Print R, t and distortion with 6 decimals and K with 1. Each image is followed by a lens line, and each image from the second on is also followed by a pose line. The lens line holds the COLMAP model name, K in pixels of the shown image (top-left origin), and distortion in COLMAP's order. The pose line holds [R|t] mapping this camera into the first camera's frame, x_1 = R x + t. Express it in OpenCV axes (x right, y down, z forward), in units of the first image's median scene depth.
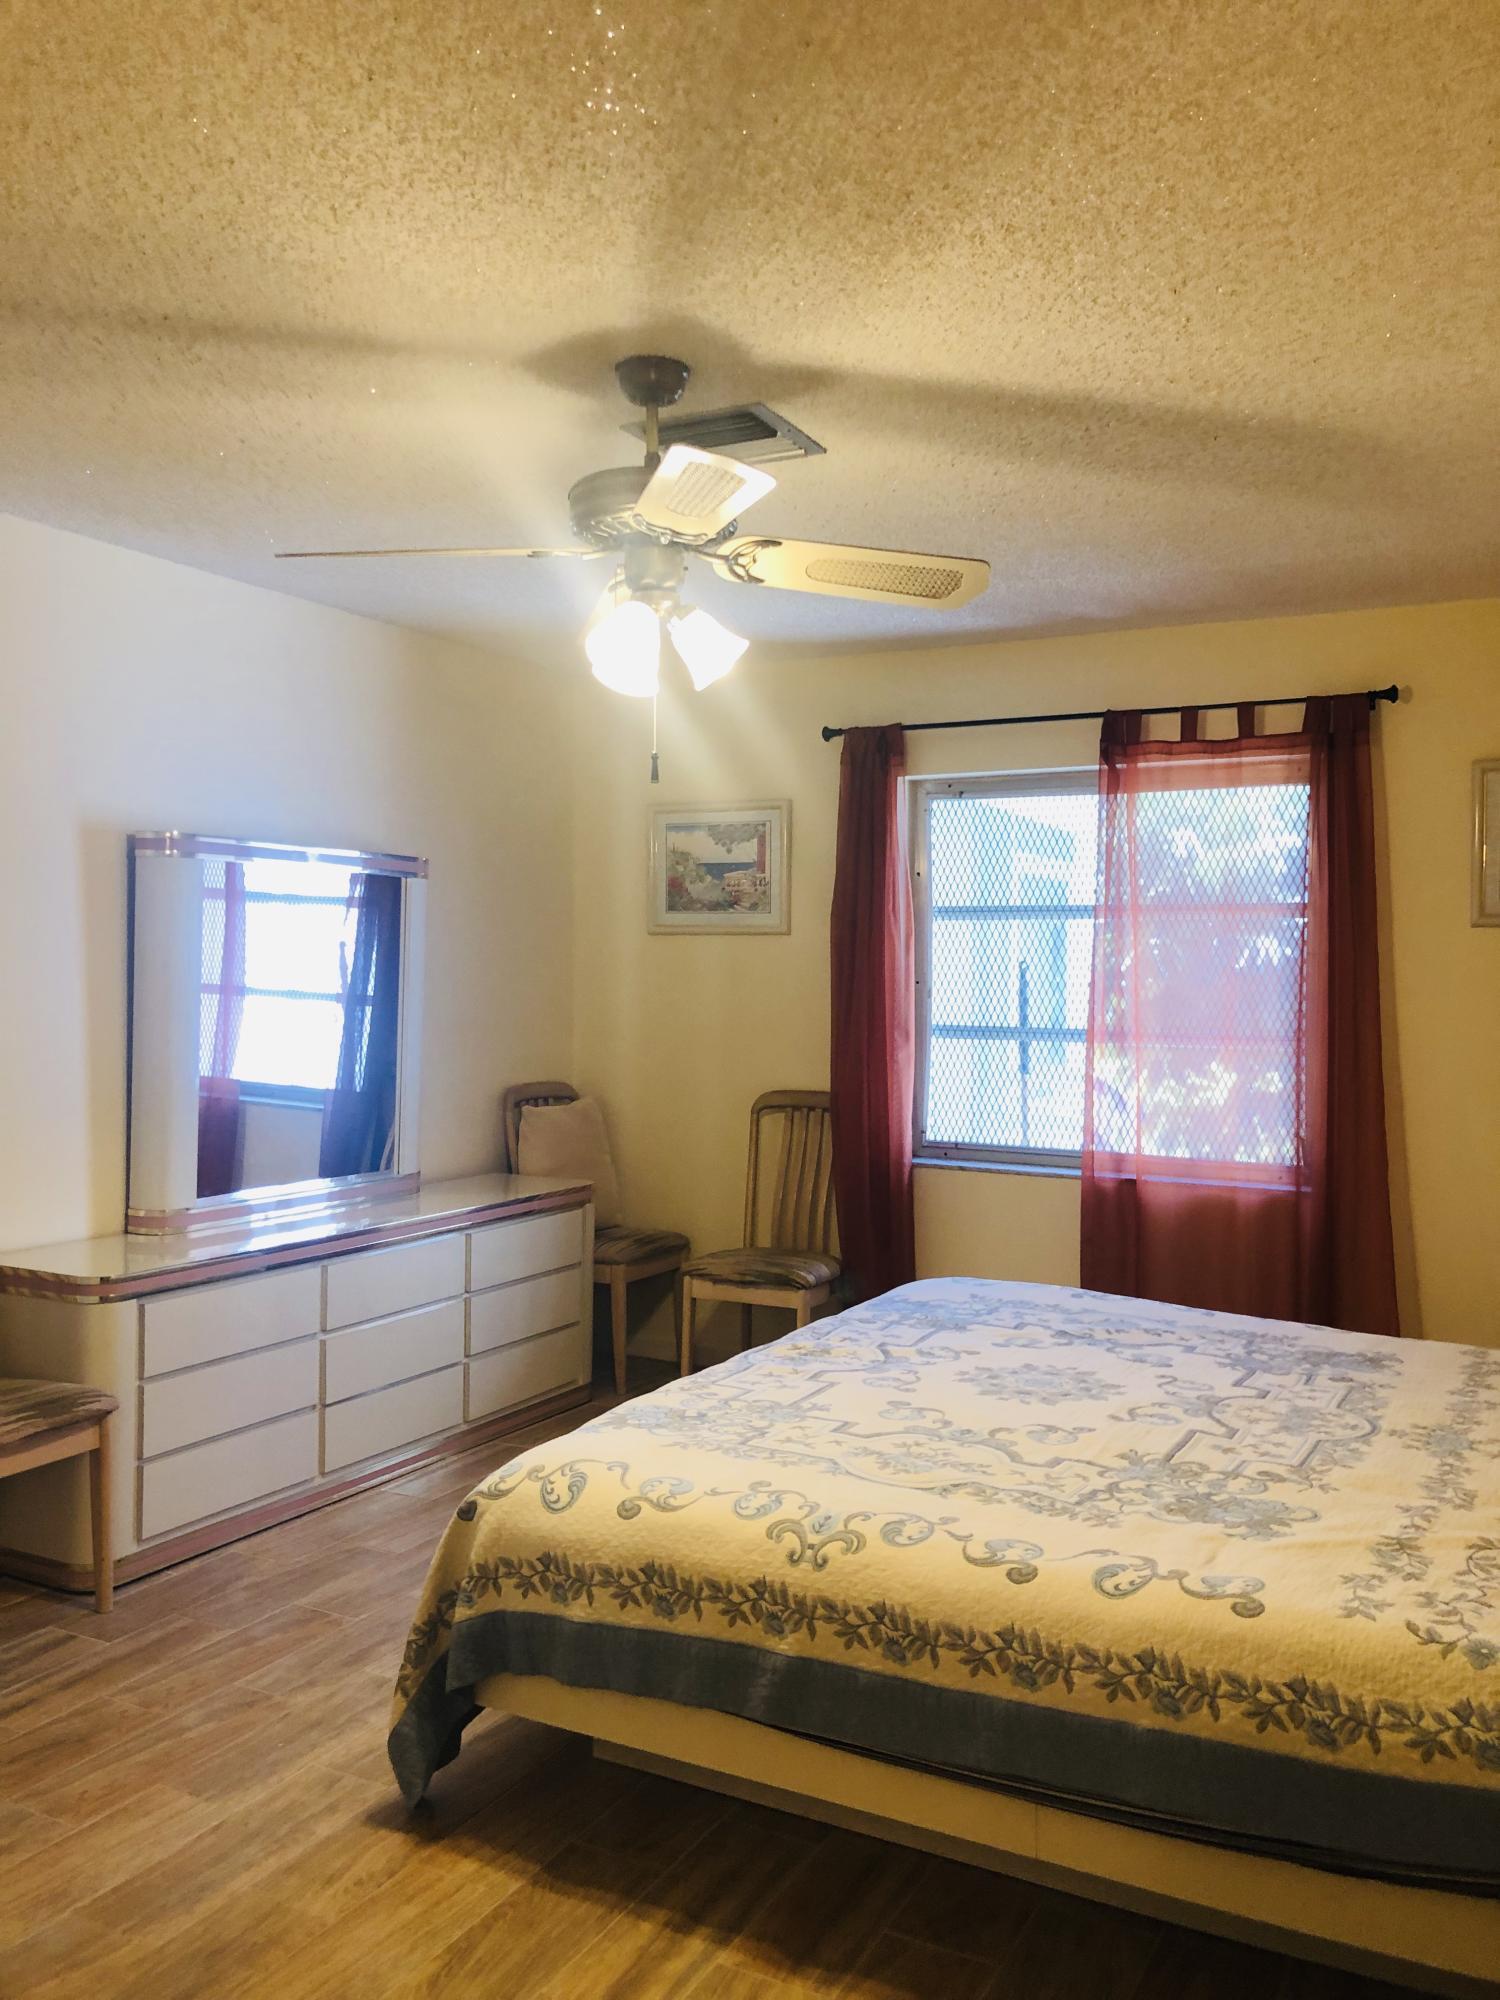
lens RADIAL K [[1637.6, 0, 774.0], [0, 1637.6, 1003.0], [0, 0, 1]] dist [0.006206, -0.000527]
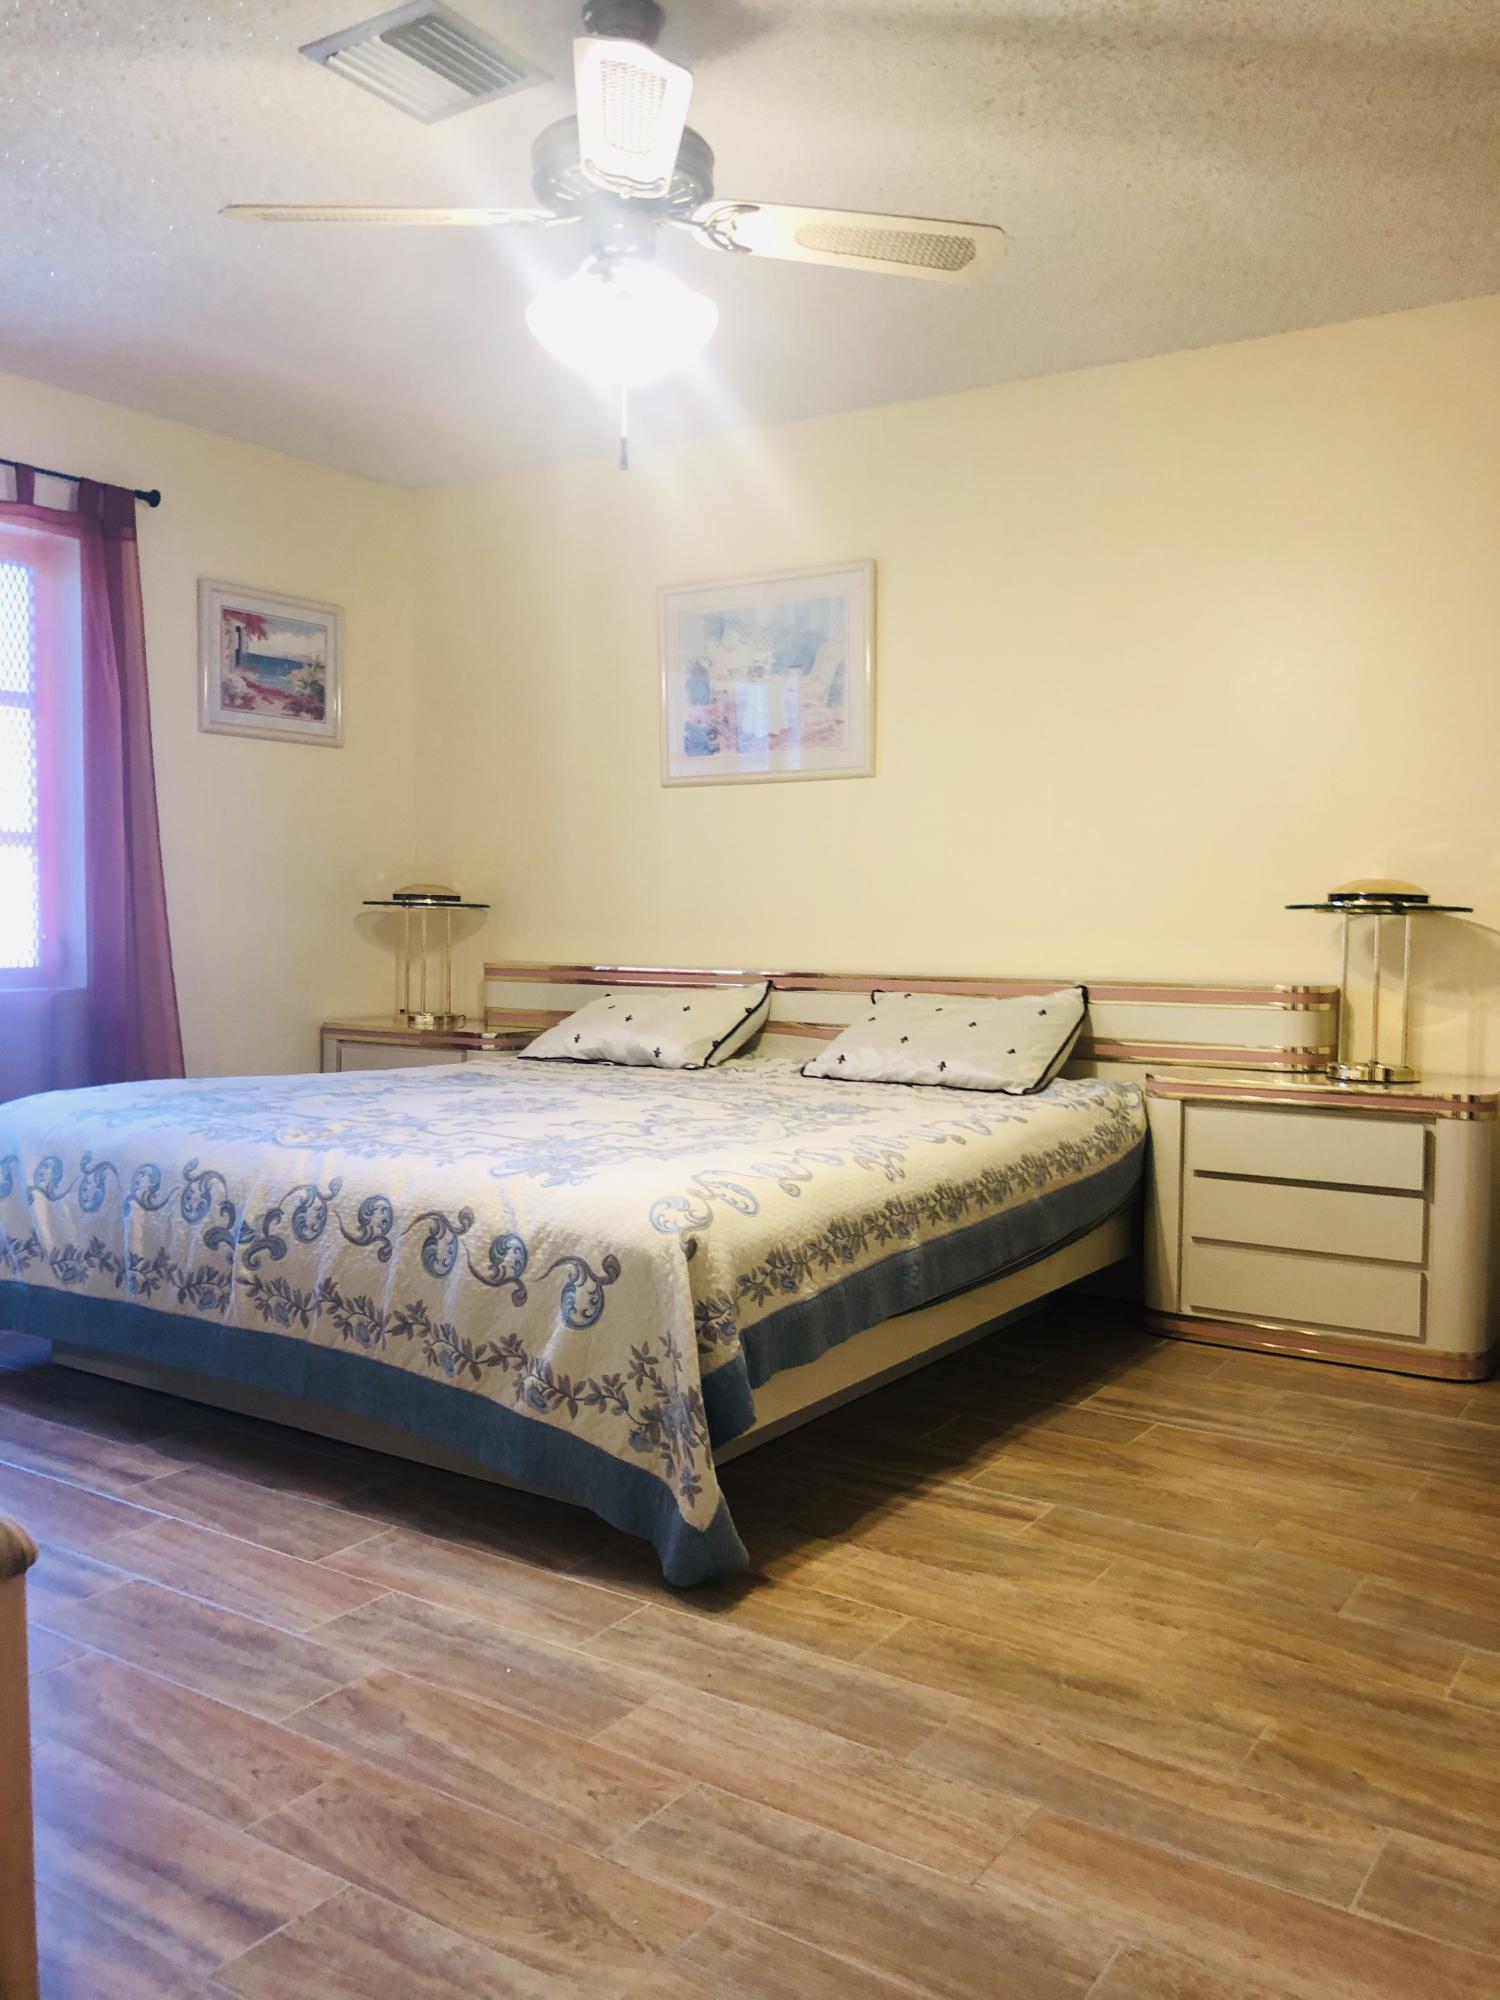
lens RADIAL K [[1637.6, 0, 774.0], [0, 1637.6, 1003.0], [0, 0, 1]] dist [0.006206, -0.000527]
pose [[0.097671, -0.064842, 0.993104, -1.167173], [0.015831, 0.997850, 0.063595, 0.128685], [-0.995093, 0.009511, 0.098488, 0.944172]]
